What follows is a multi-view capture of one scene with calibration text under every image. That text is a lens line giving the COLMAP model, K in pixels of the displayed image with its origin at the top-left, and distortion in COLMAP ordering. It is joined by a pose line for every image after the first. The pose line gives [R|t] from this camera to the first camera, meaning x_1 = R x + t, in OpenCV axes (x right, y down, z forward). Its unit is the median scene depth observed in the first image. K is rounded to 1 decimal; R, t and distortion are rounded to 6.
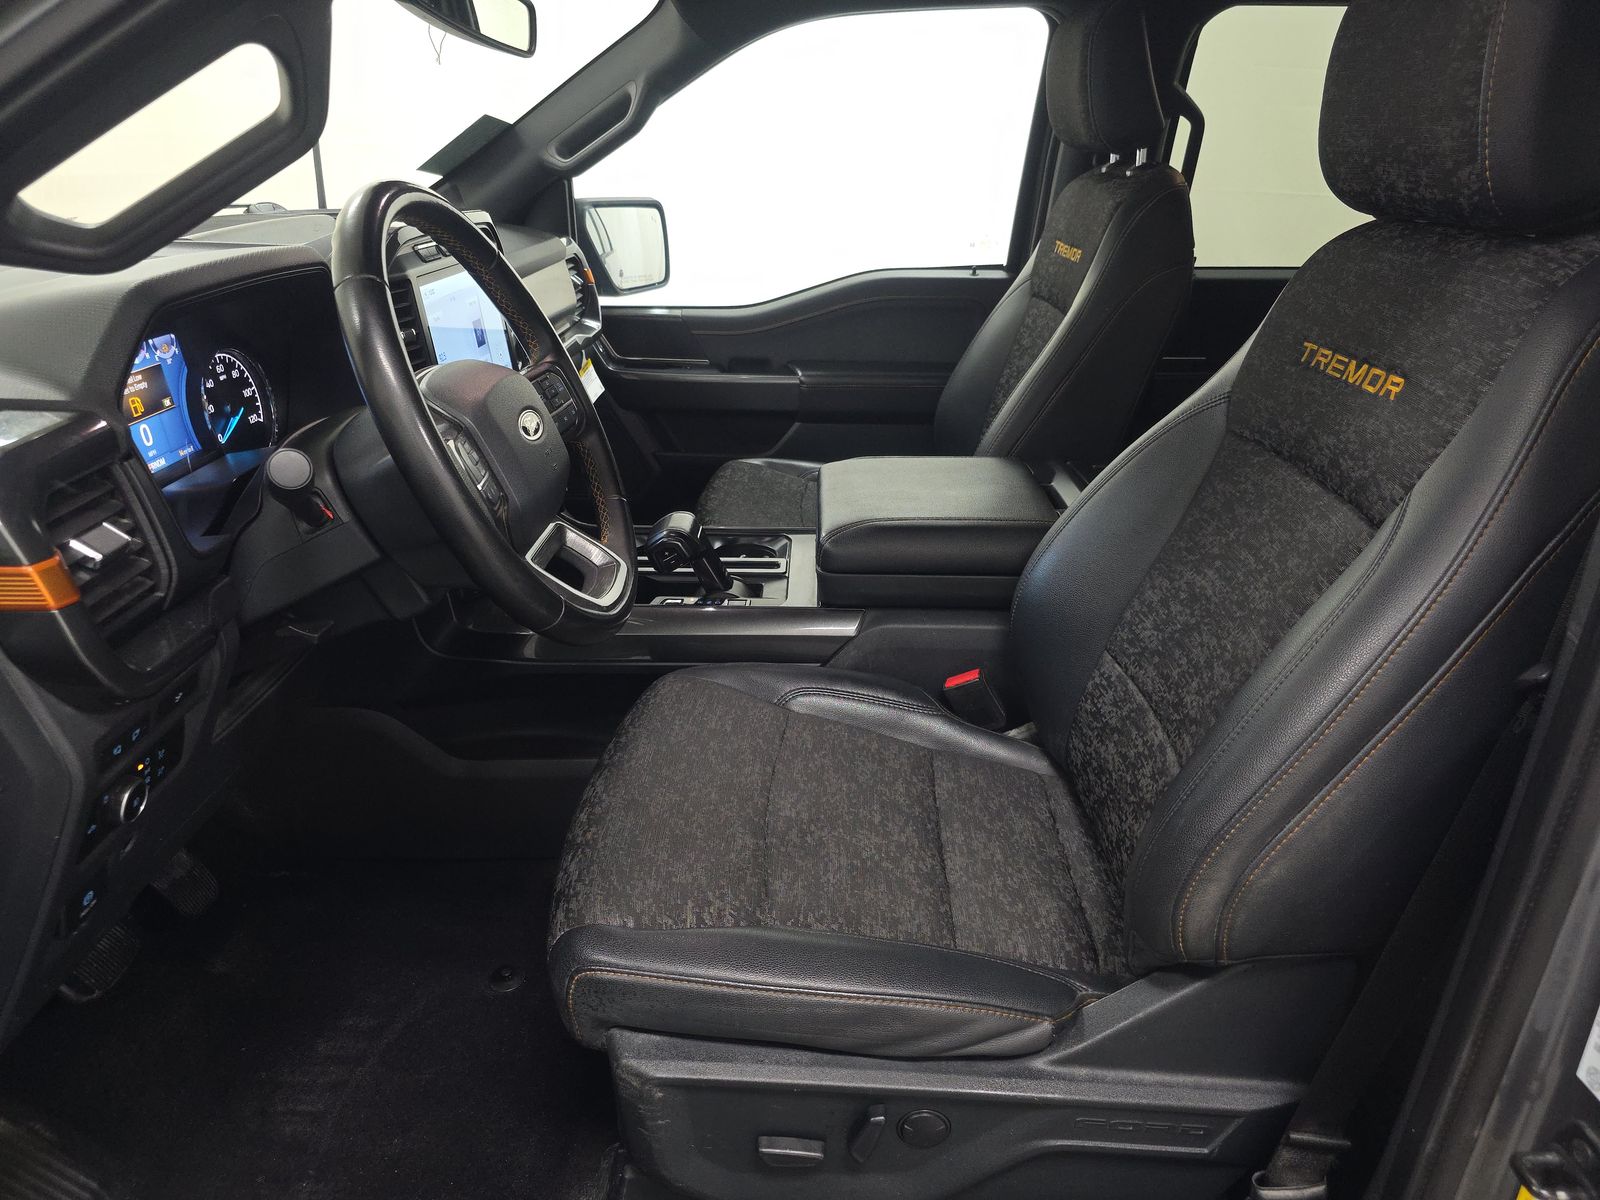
lens RADIAL K [[1083.6, 0, 803.0], [0, 1083.6, 598.2], [0, 0, 1]] dist [0.032914, -0.025825]
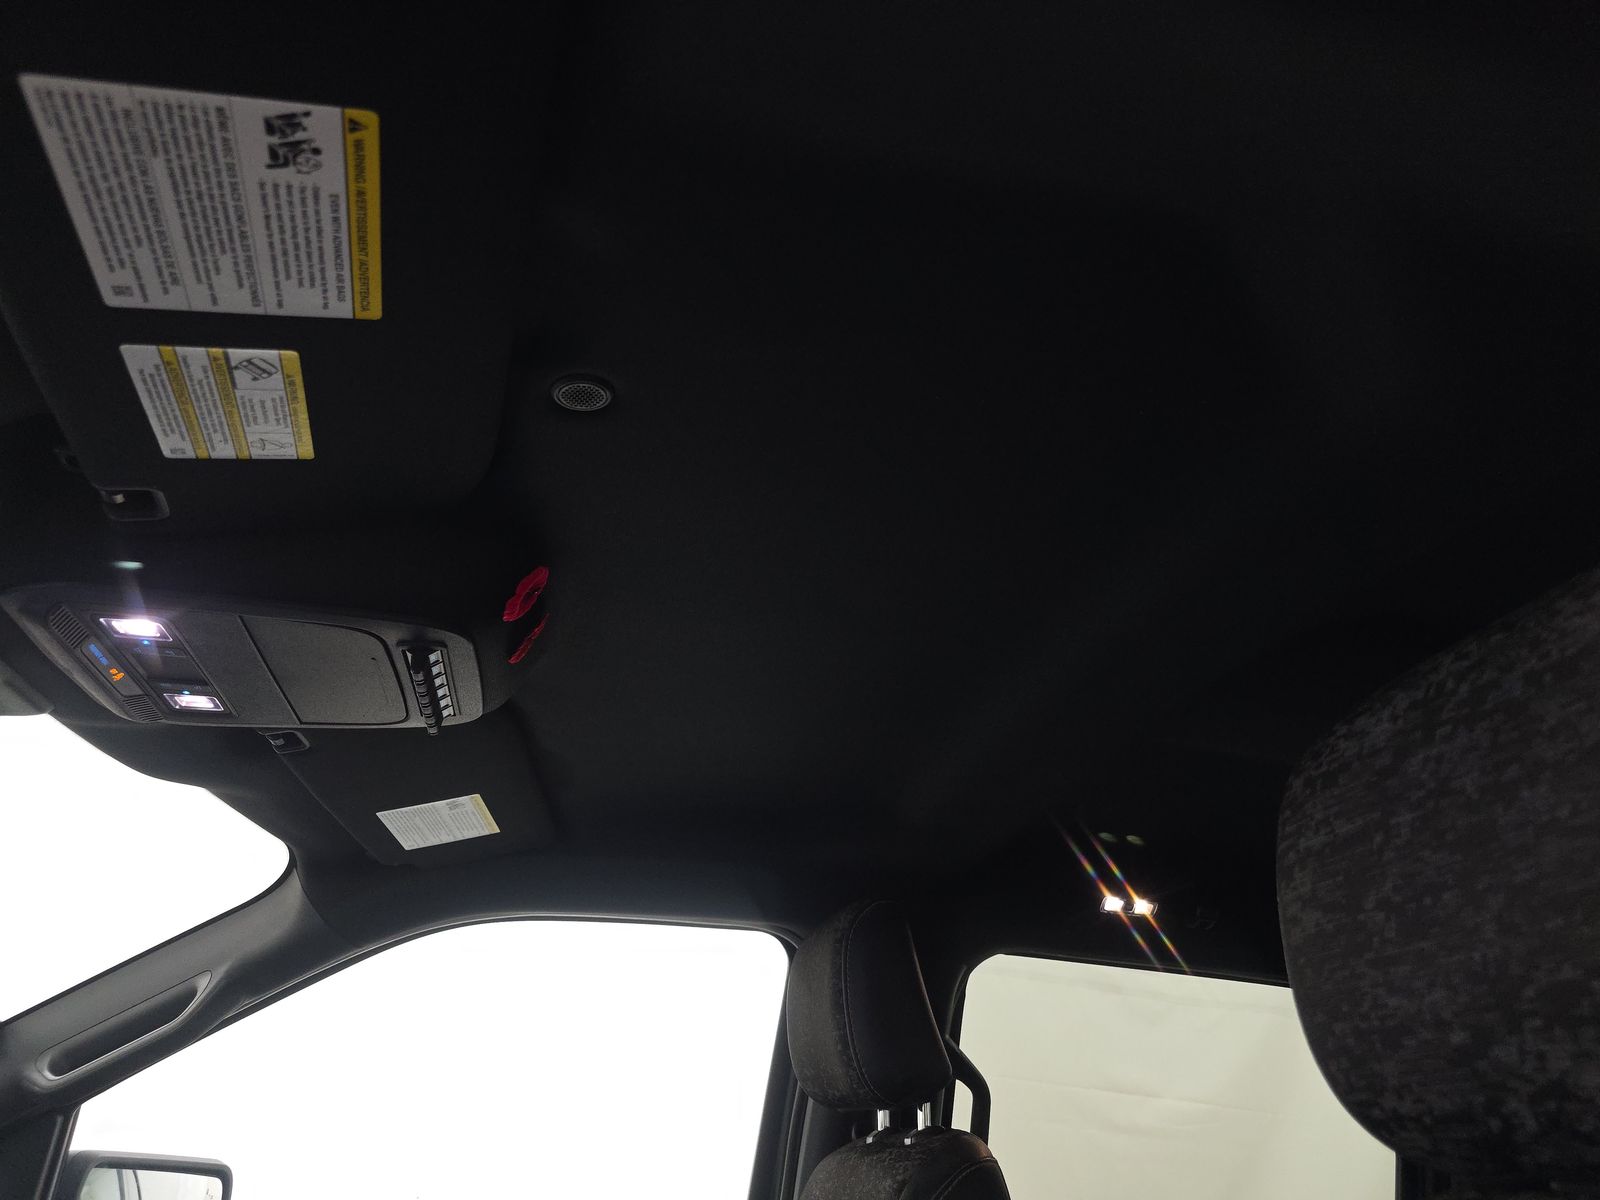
lens RADIAL K [[1083.6, 0, 798.7], [0, 1083.6, 600.7], [0, 0, 1]] dist [0.032914, -0.025825]
pose [[0.975819, 0.144325, 0.164159, 0.065488], [0.032001, 0.648600, -0.760457, -0.084973], [-0.216226, 0.747321, 0.628297, 0.307110]]
